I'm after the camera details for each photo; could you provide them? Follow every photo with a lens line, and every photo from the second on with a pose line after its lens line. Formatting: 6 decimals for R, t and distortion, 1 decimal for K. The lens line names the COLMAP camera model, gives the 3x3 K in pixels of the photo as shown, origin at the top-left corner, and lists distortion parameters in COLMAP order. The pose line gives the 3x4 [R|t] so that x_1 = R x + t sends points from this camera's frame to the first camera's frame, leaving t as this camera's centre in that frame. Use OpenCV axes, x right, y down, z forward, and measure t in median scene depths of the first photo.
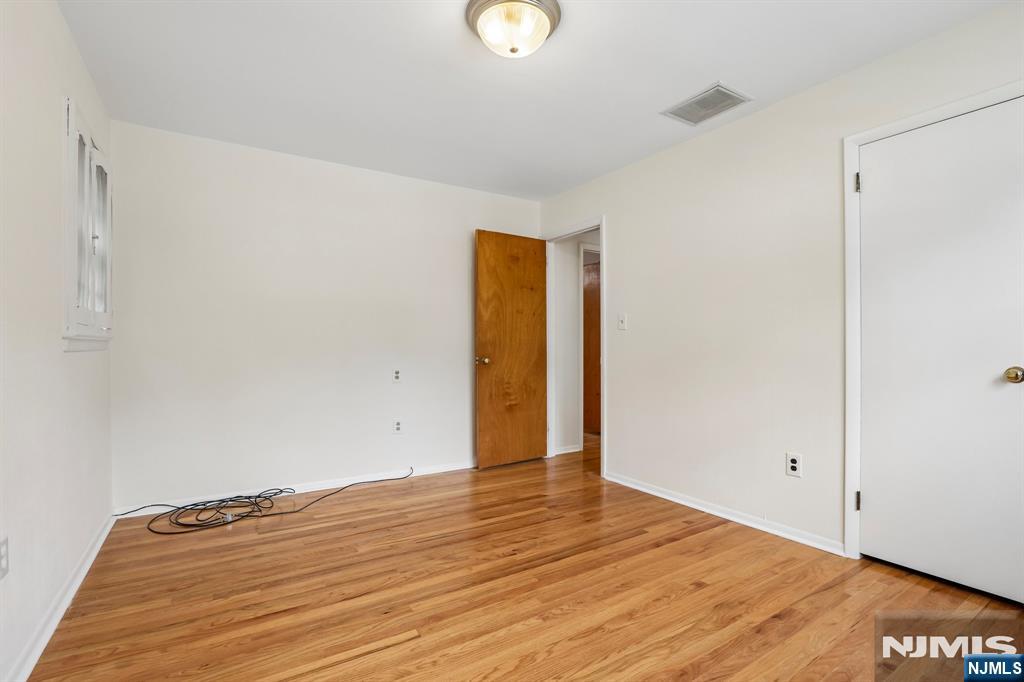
lens RADIAL K [[473.8, 0, 515.9], [0, 473.8, 358.7], [0, 0, 1]] dist [-0.060086, 0.021217]
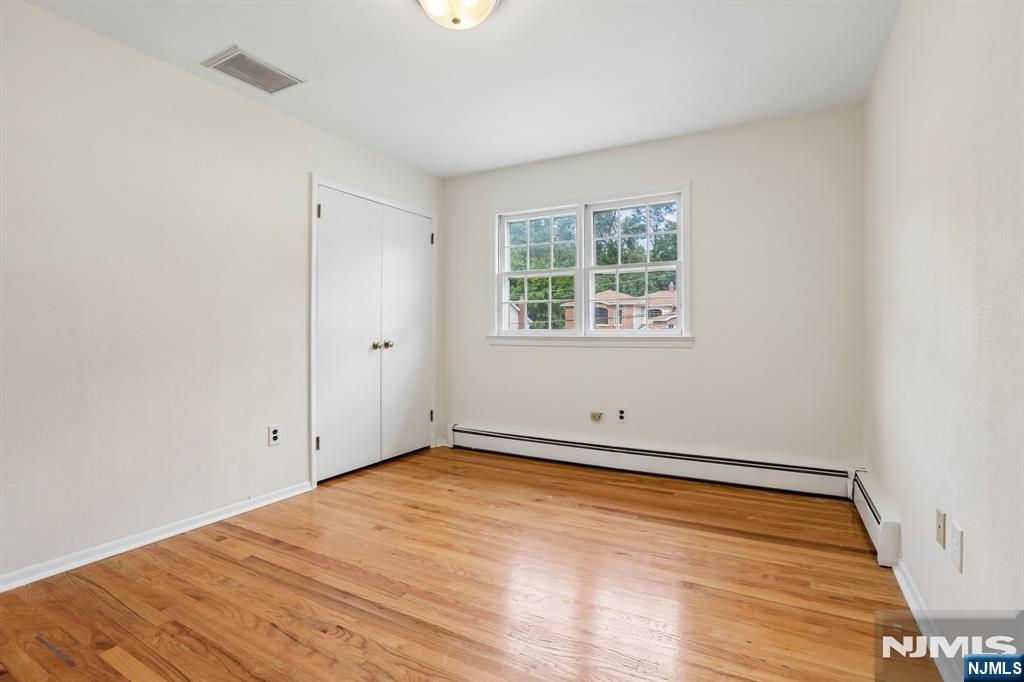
lens RADIAL K [[476.0, 0, 515.6], [0, 476.0, 340.7], [0, 0, 1]] dist [-0.063199, 0.026514]
pose [[-0.461062, -0.018692, 0.887171, -0.754762], [0.023138, 0.999185, 0.033077, -0.028516], [-0.887066, 0.035778, -0.460254, 1.103021]]
